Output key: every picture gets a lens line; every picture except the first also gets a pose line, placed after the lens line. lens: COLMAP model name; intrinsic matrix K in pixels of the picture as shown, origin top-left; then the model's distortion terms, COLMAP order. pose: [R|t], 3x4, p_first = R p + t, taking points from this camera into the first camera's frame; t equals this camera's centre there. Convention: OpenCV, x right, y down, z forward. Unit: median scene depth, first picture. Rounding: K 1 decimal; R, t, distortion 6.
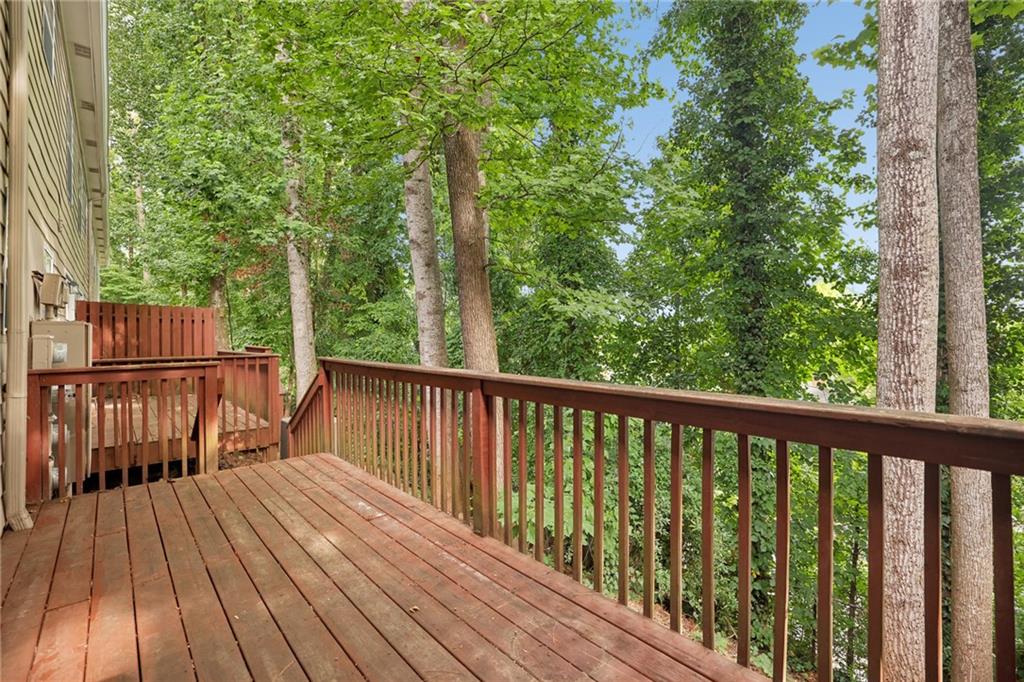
lens RADIAL K [[449.7, 0, 507.5], [0, 449.7, 337.9], [0, 0, 1]] dist [-0.004658, -0.000103]
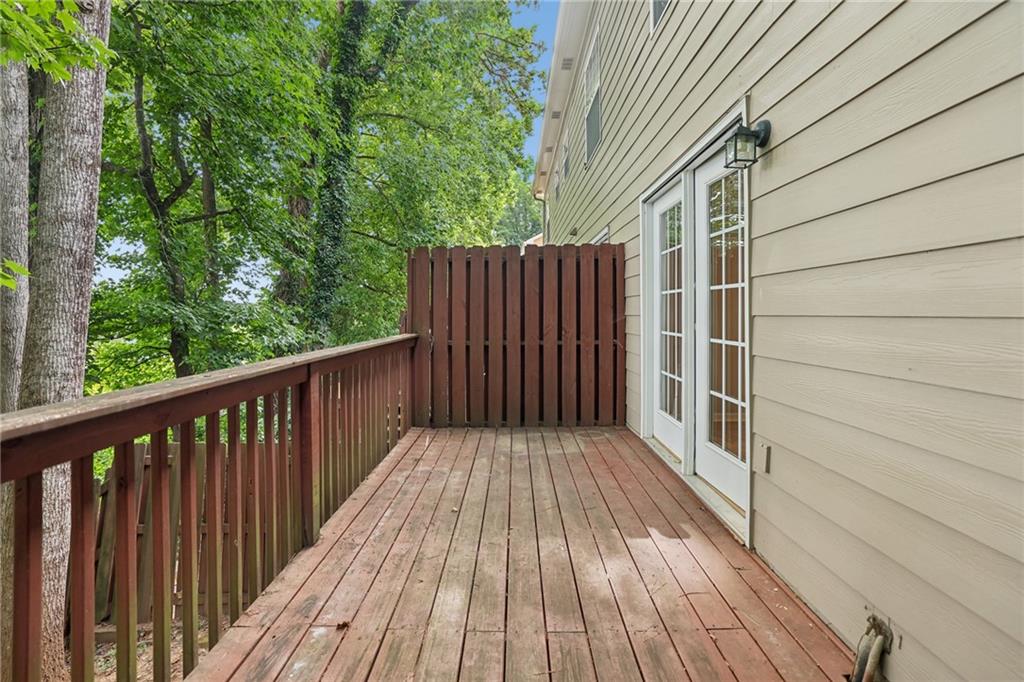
lens RADIAL K [[470.4, 0, 510.5], [0, 470.4, 334.6], [0, 0, 1]] dist [-0.000856, -0.000029]
pose [[-0.756169, 0.000808, 0.654376, -0.985972], [0.010050, 0.999896, 0.010380, 0.047288], [-0.654299, 0.014425, -0.756098, 1.523898]]
